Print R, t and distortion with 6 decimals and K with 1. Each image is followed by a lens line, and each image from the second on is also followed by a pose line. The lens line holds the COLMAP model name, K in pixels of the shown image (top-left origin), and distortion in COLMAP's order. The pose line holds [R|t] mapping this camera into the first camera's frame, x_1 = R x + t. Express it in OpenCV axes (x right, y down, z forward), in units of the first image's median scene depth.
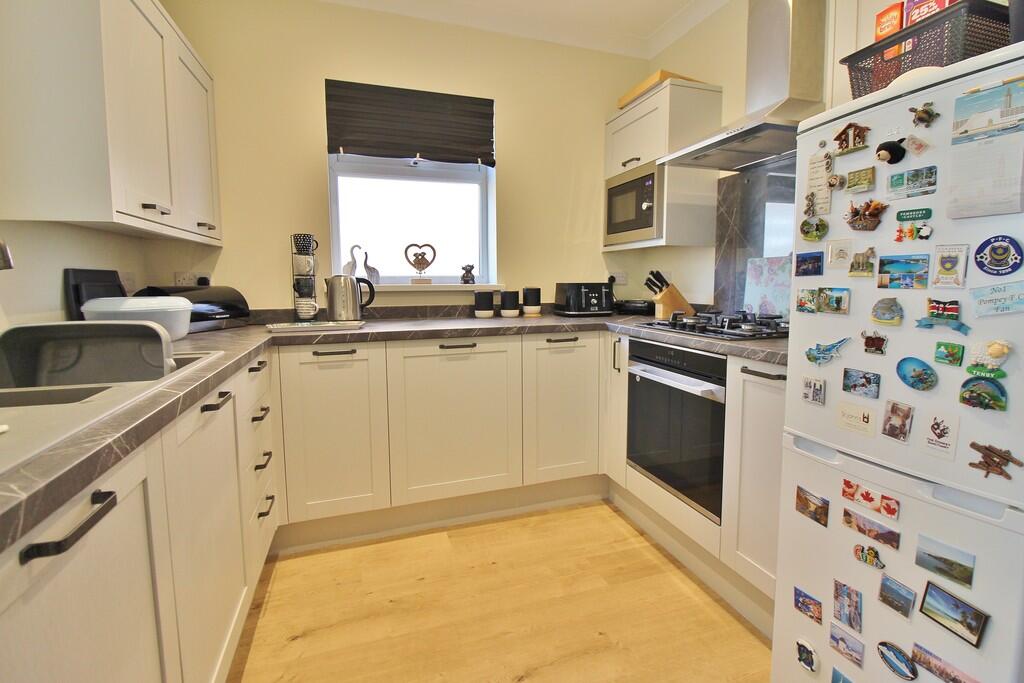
lens RADIAL K [[475.6, 0, 518.5], [0, 475.6, 327.9], [0, 0, 1]] dist [-0.000920, -0.012655]
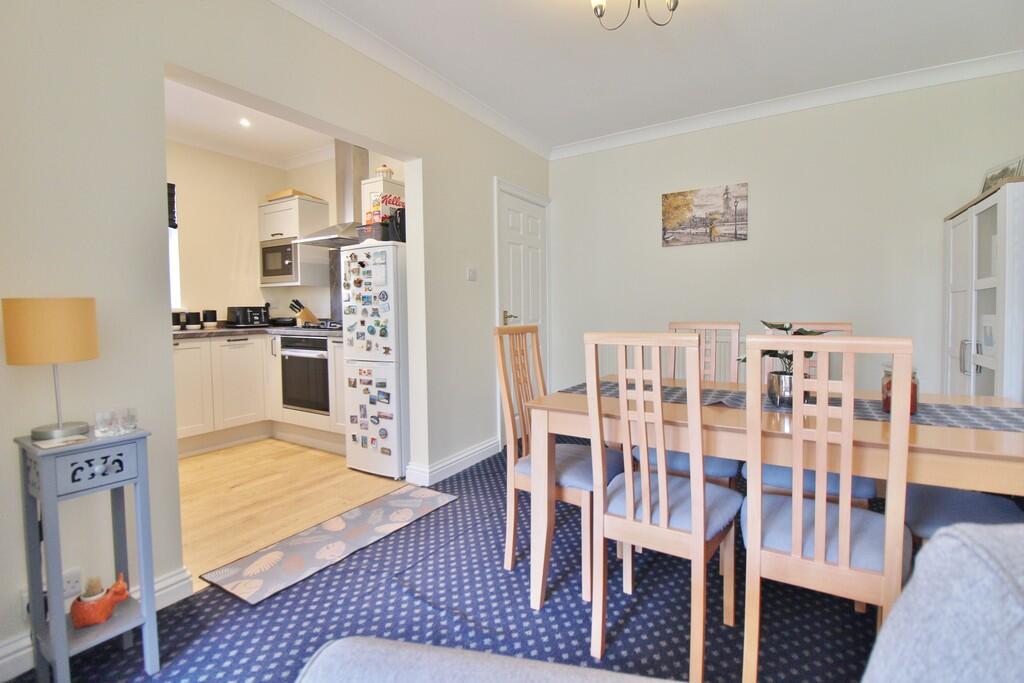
lens RADIAL K [[475.6, 0, 518.5], [0, 475.6, 327.9], [0, 0, 1]] dist [-0.000920, -0.012655]
pose [[0.773116, -0.030324, 0.633539, -0.198432], [0.068345, 0.997024, -0.035680, 0.108417], [-0.630572, 0.070884, 0.772887, -0.910608]]
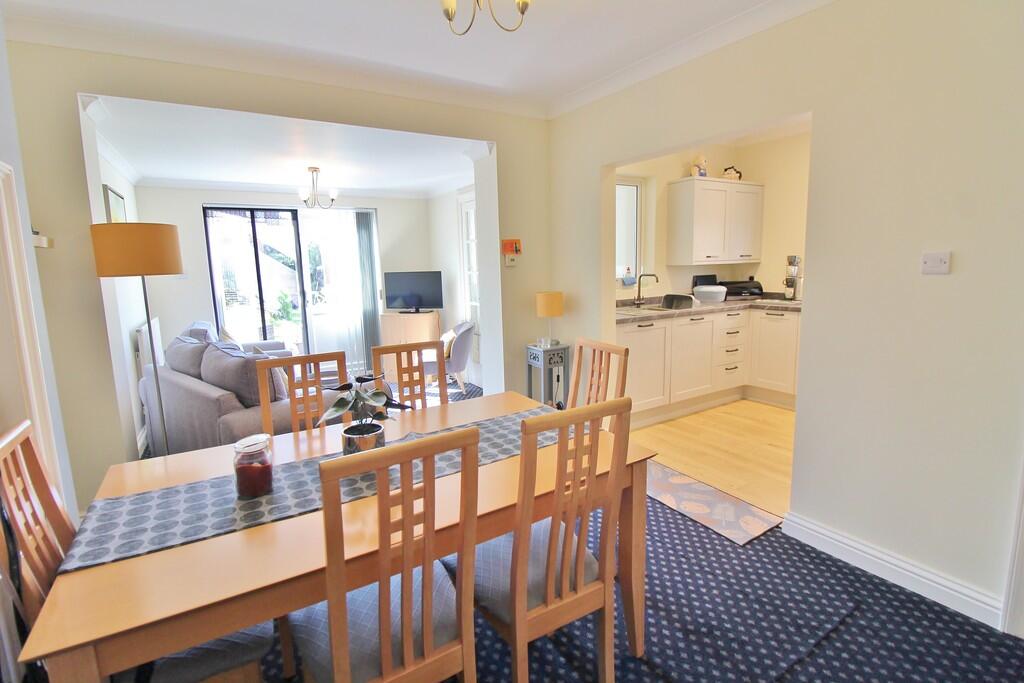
lens RADIAL K [[475.6, 0, 518.5], [0, 475.6, 327.9], [0, 0, 1]] dist [-0.000920, -0.012655]
pose [[0.227122, 0.133750, -0.964638, 1.231316], [-0.072101, 0.990115, 0.120307, -0.054410], [0.971194, 0.042227, 0.234521, -0.557500]]
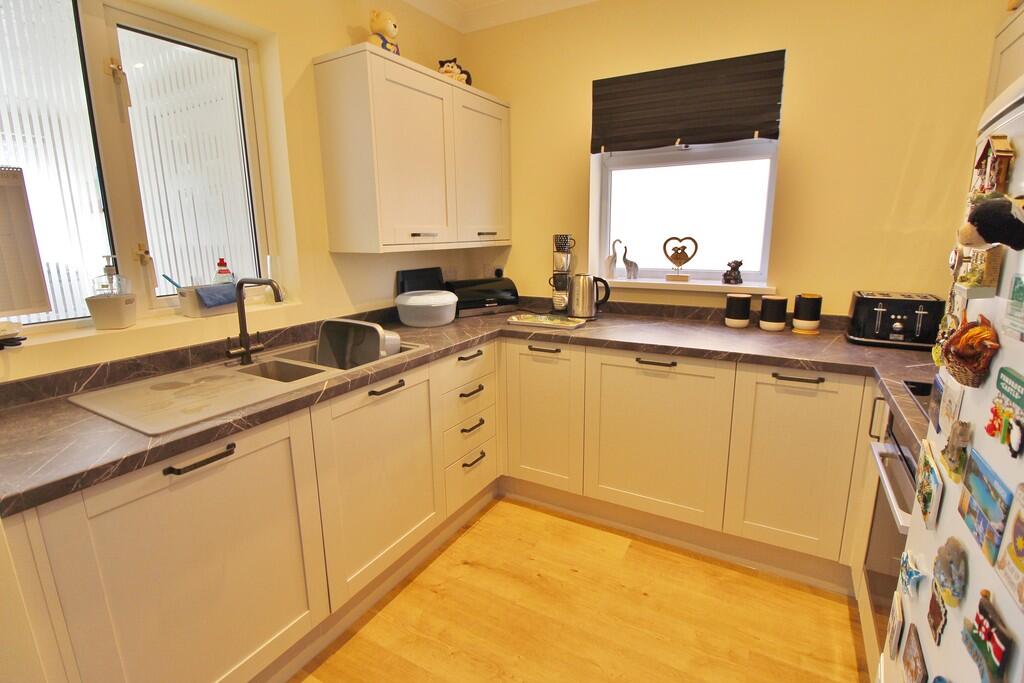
lens RADIAL K [[475.0, 0, 519.7], [0, 475.0, 330.8], [0, 0, 1]] dist [0.001411, -0.013301]
pose [[0.667552, 0.149672, -0.729364, 0.331658], [-0.066183, 0.987638, 0.142098, -0.124490], [0.741616, -0.046586, 0.669205, 0.163802]]
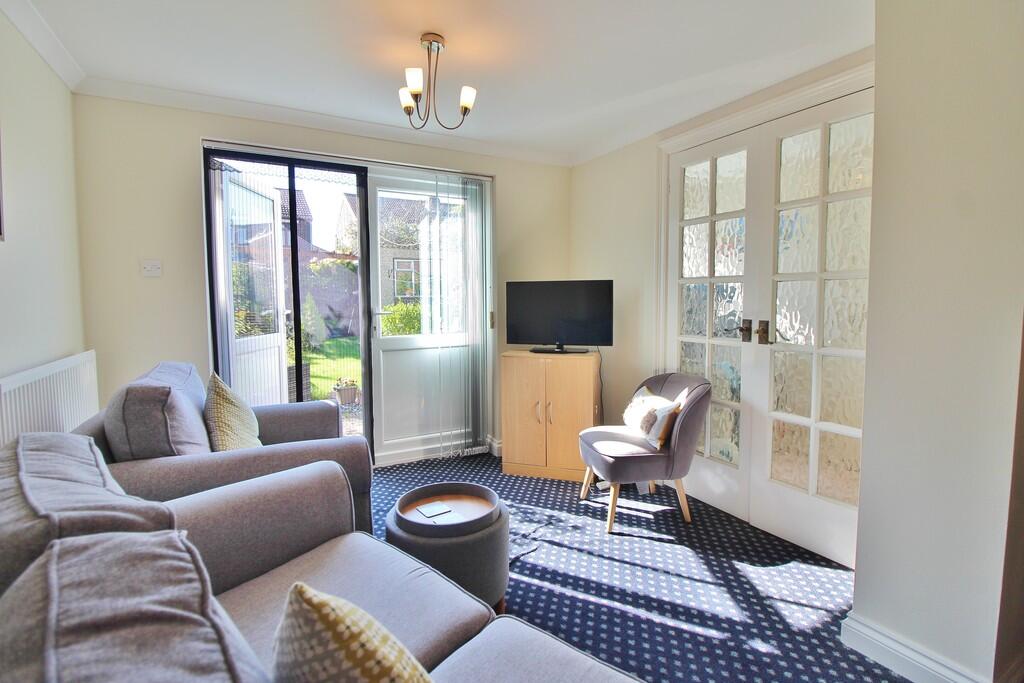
lens RADIAL K [[479.7, 0, 518.0], [0, 479.7, 338.7], [0, 0, 1]] dist [-0.000111, -0.012728]
pose [[0.179750, 0.089502, -0.979632, 0.088645], [-0.094736, 0.992799, 0.073322, 0.069600], [0.979140, 0.079627, 0.186934, -0.893916]]
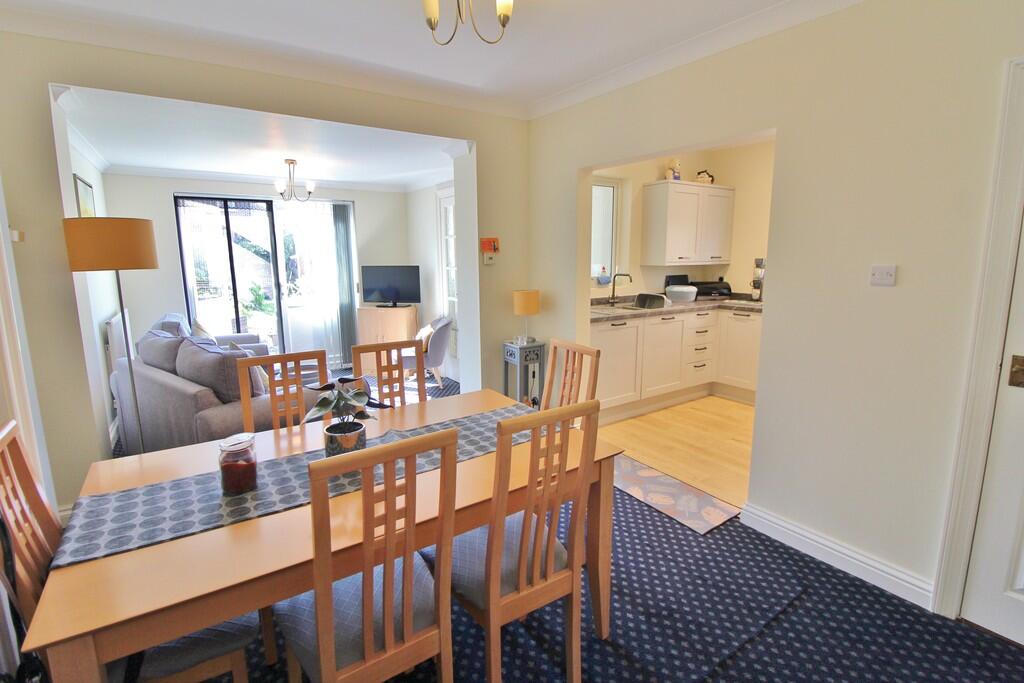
lens RADIAL K [[475.0, 0, 519.7], [0, 475.0, 330.8], [0, 0, 1]] dist [0.001411, -0.013301]
pose [[0.273663, 0.158427, -0.948688, 1.262309], [-0.091454, 0.986158, 0.138303, -0.076106], [0.957468, 0.048913, 0.284364, -0.566474]]
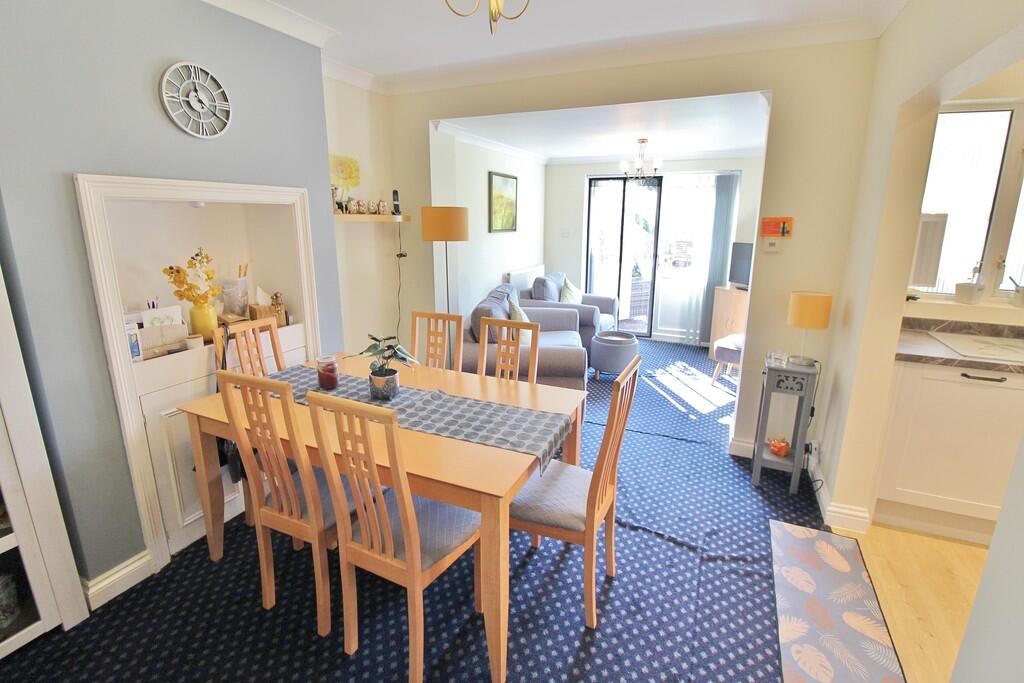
lens RADIAL K [[475.6, 0, 518.5], [0, 475.6, 327.9], [0, 0, 1]] dist [-0.000920, -0.012655]
pose [[-0.686523, 0.164255, -0.708312, 1.022805], [-0.075513, 0.952776, 0.294136, -0.191853], [0.723176, 0.255418, -0.641699, 0.148742]]
